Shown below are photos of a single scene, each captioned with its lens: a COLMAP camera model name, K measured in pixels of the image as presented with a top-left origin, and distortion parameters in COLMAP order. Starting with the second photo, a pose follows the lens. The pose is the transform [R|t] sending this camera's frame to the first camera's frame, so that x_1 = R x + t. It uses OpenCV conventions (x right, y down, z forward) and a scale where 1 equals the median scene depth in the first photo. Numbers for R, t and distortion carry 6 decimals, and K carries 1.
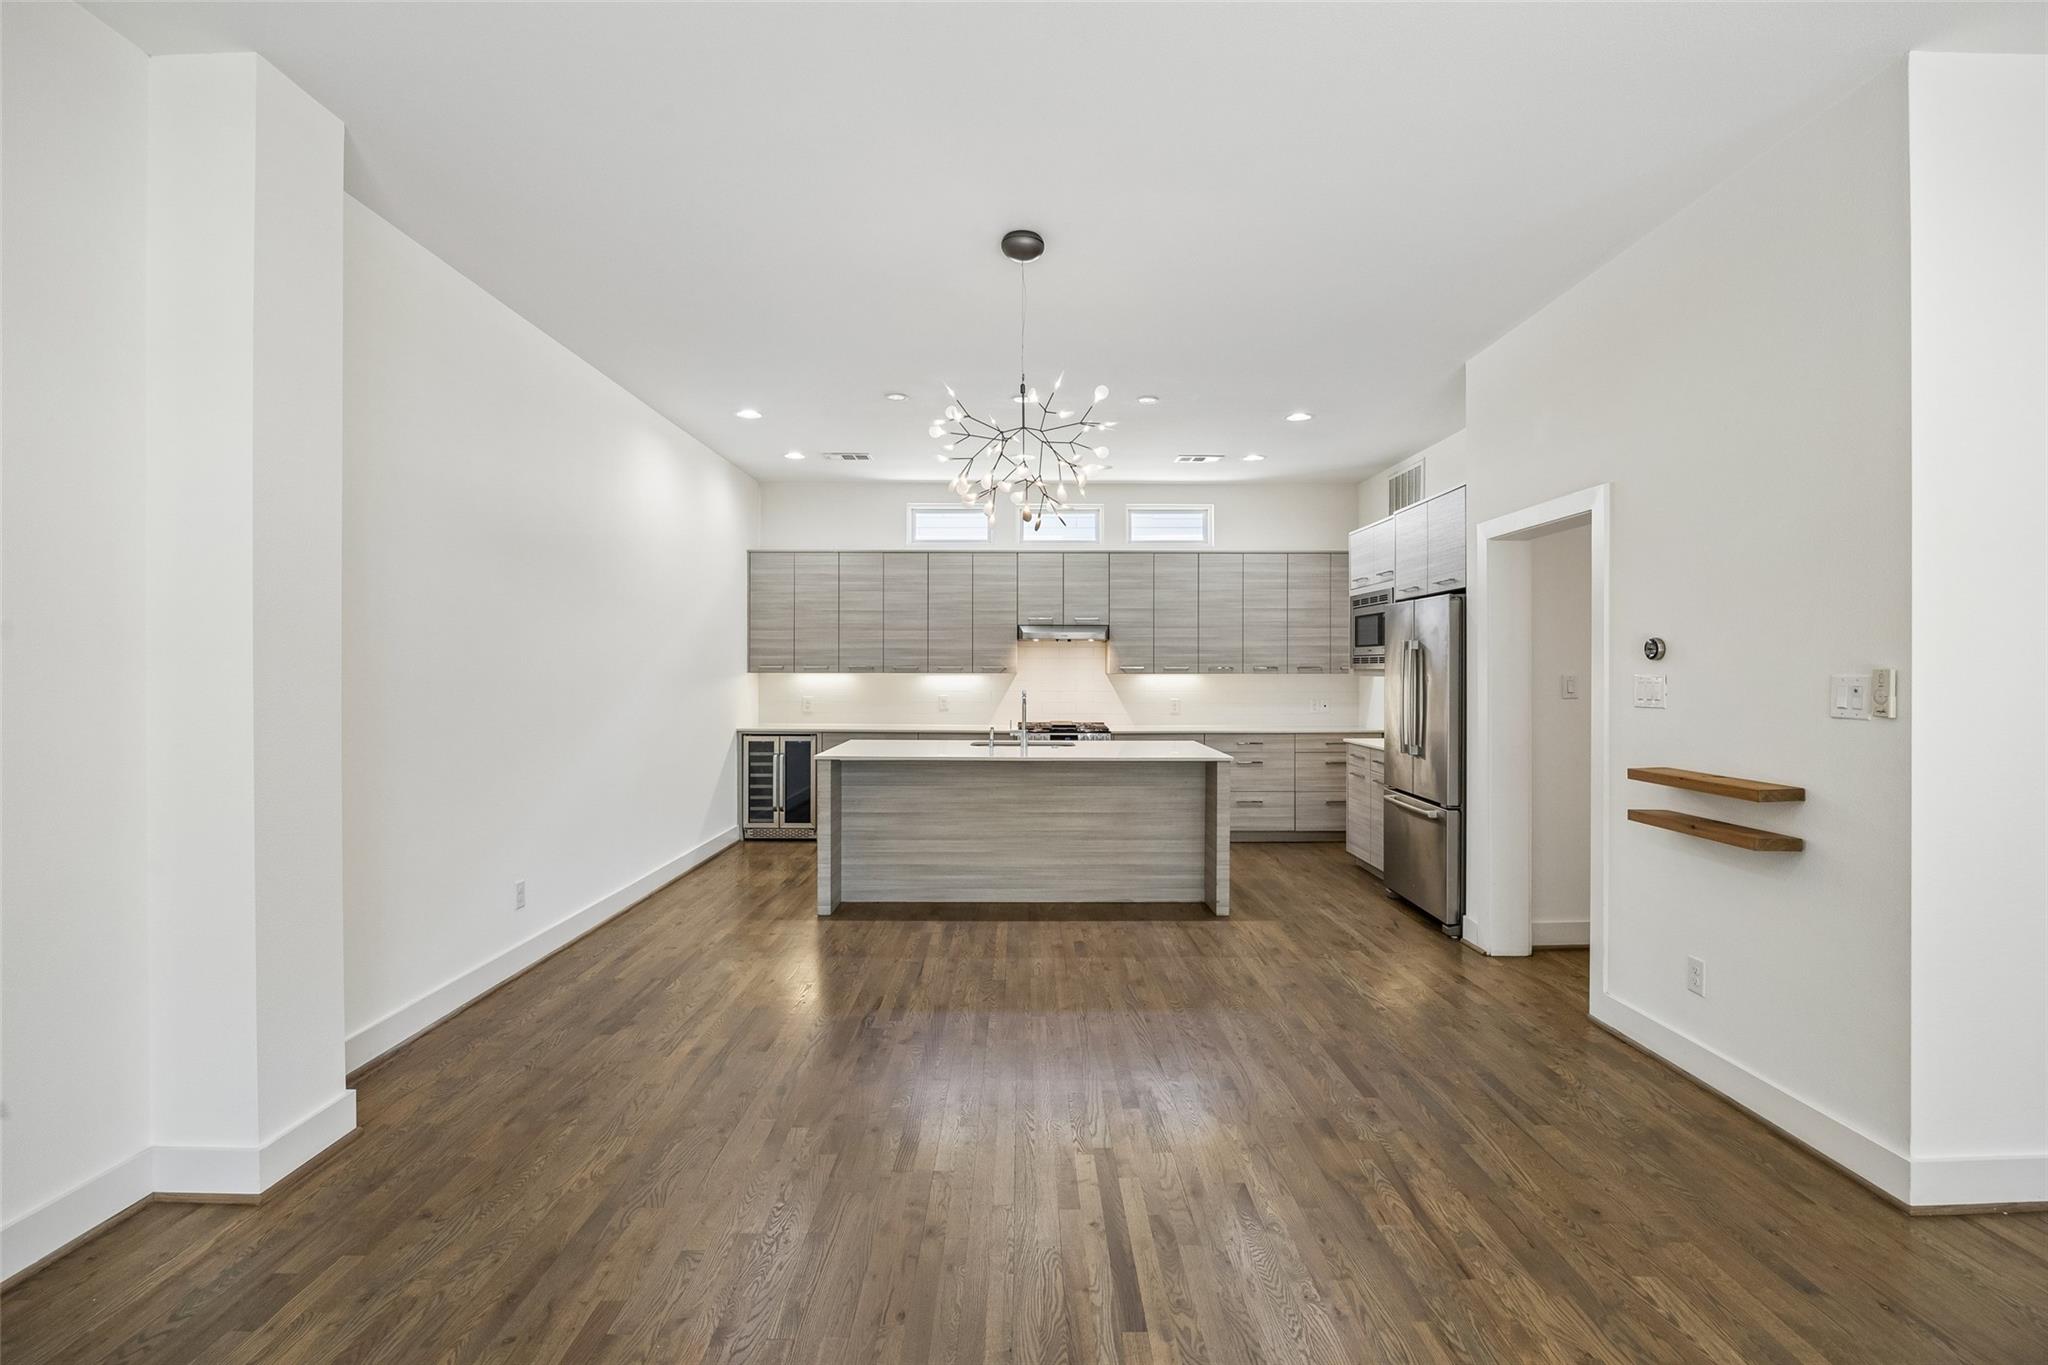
lens RADIAL K [[945.1, 0, 1026.5], [0, 945.1, 677.2], [0, 0, 1]] dist [-0.004927, -0.000633]
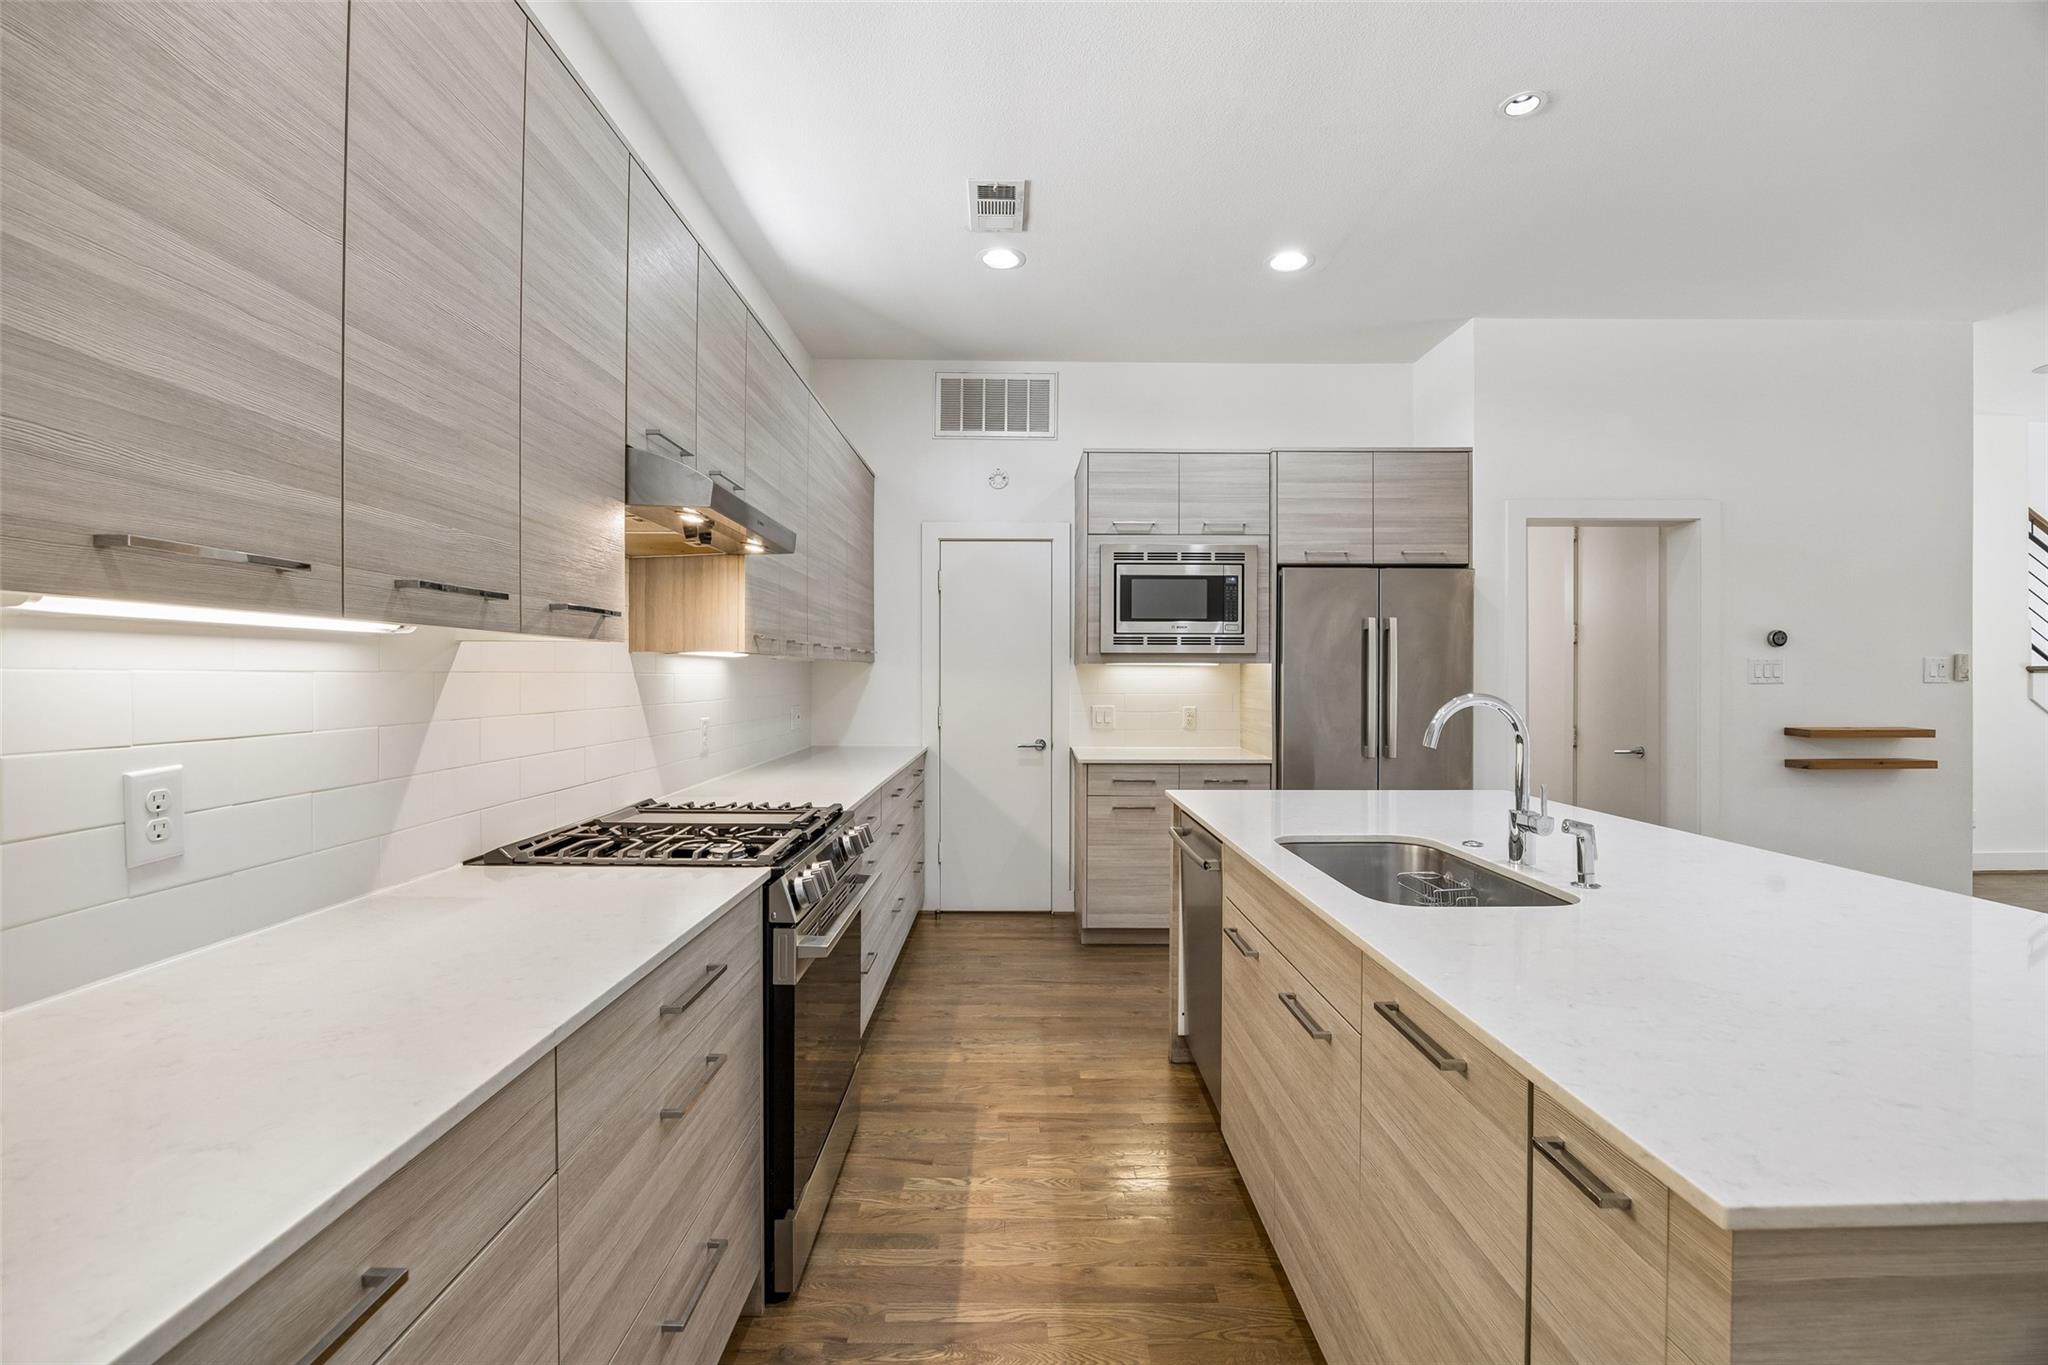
lens RADIAL K [[888.6, 0, 1031.1], [0, 888.6, 669.3], [0, 0, 1]] dist [0.000053, 0.000184]
pose [[-0.013137, 0.006467, 0.999893, -0.250019], [0.008156, 0.999947, -0.006360, 0.005629], [-0.999880, 0.008072, -0.013189, 0.935532]]
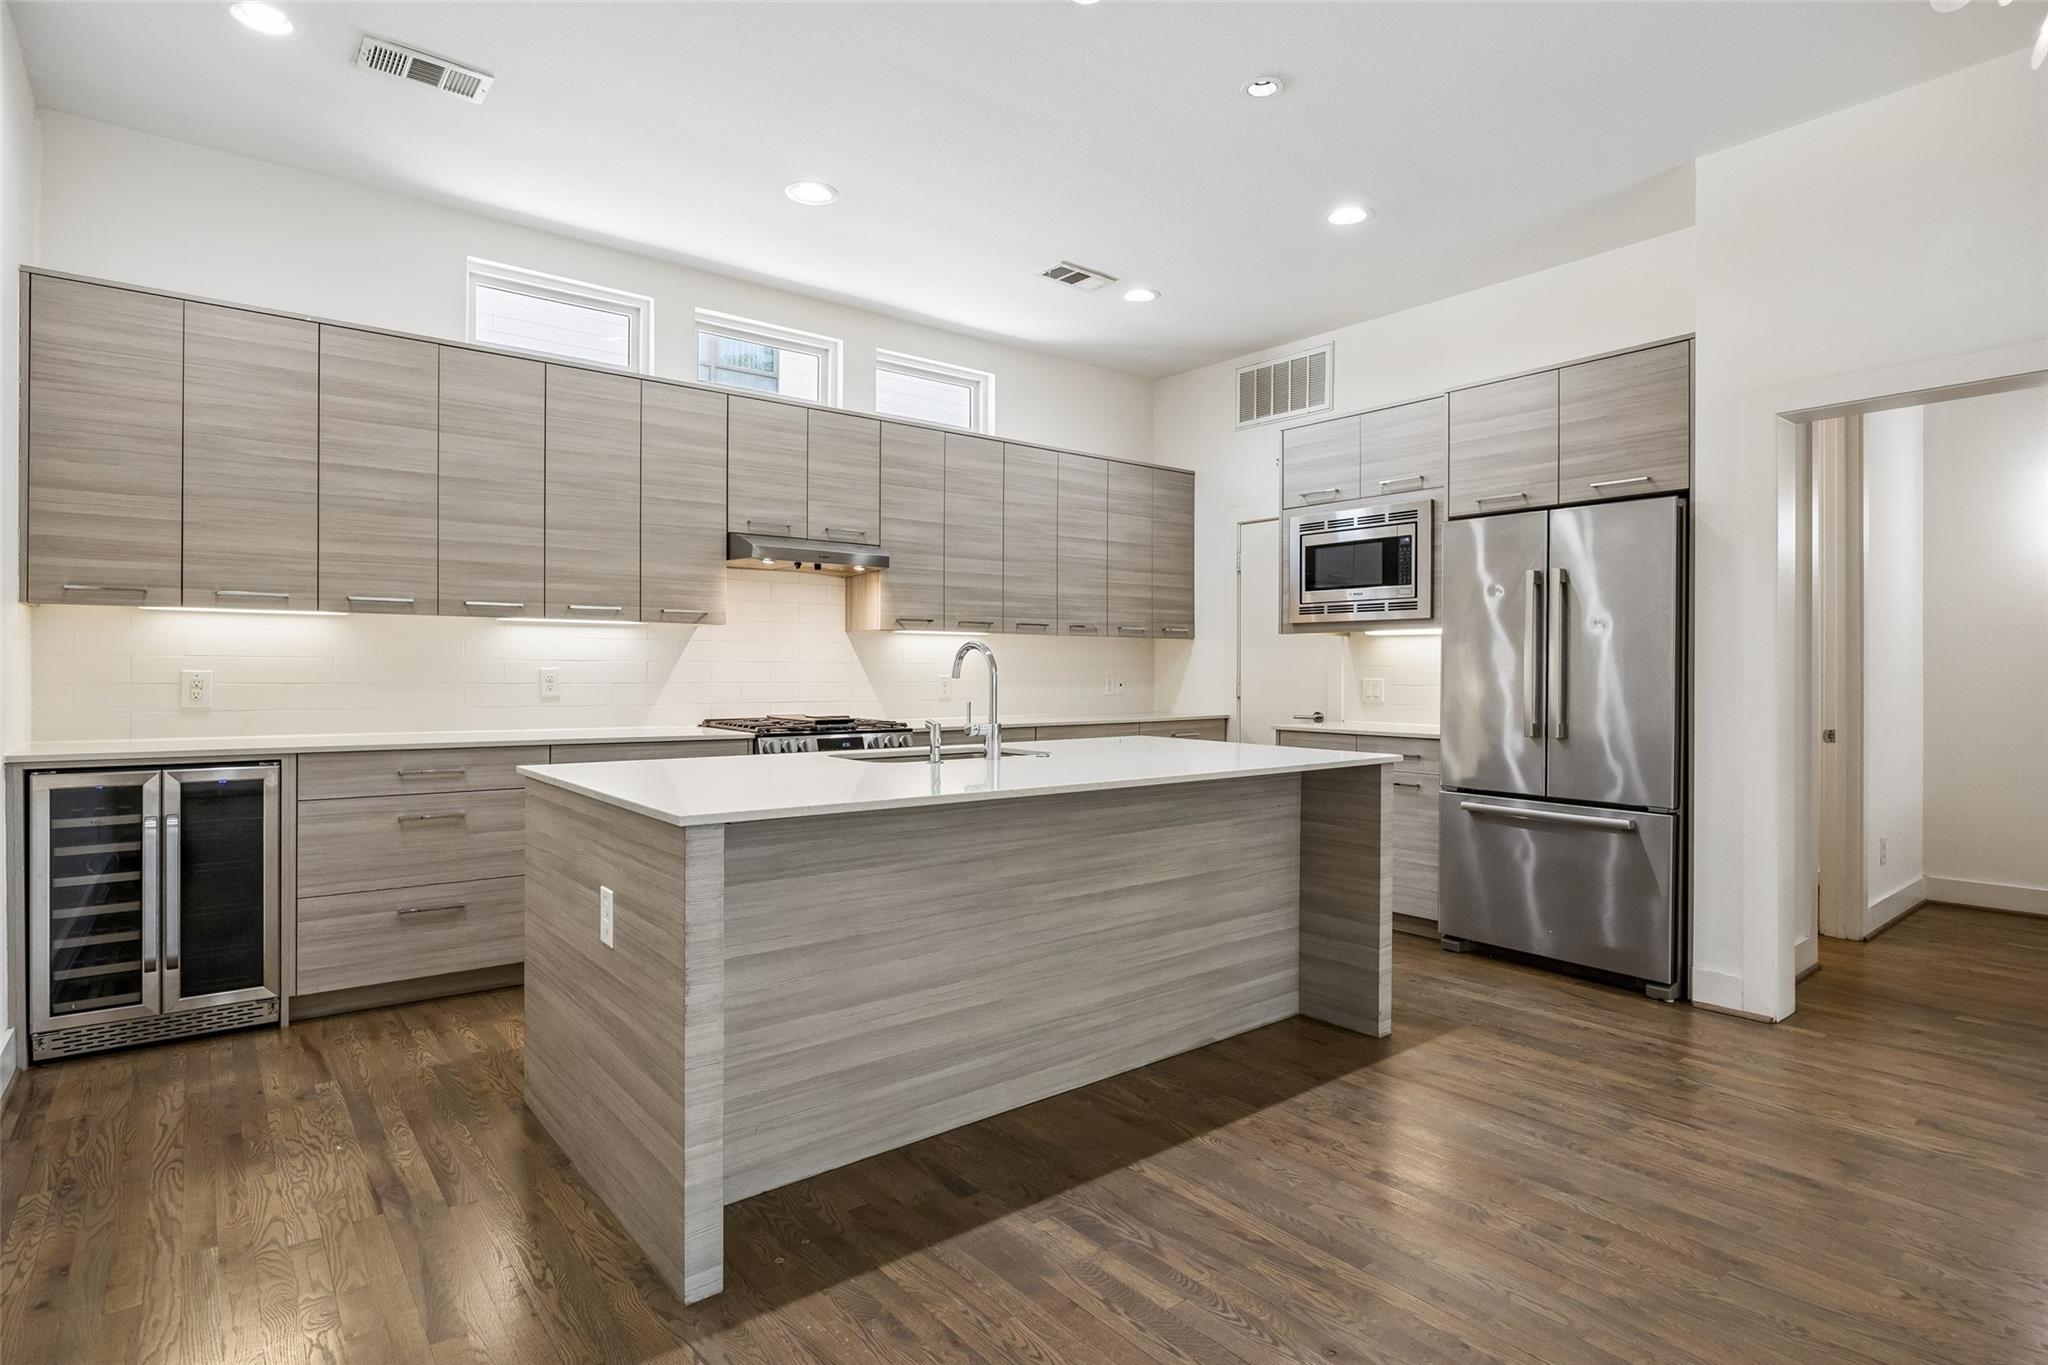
lens RADIAL K [[1048.3, 0, 1020.8], [0, 1048.3, 676.6], [0, 0, 1]] dist [-0.006610, 0.000542]
pose [[0.783240, -0.002269, 0.621716, -0.251810], [0.002679, 0.999996, 0.000275, 0.026055], [-0.621714, 0.001450, 0.783243, 0.461005]]
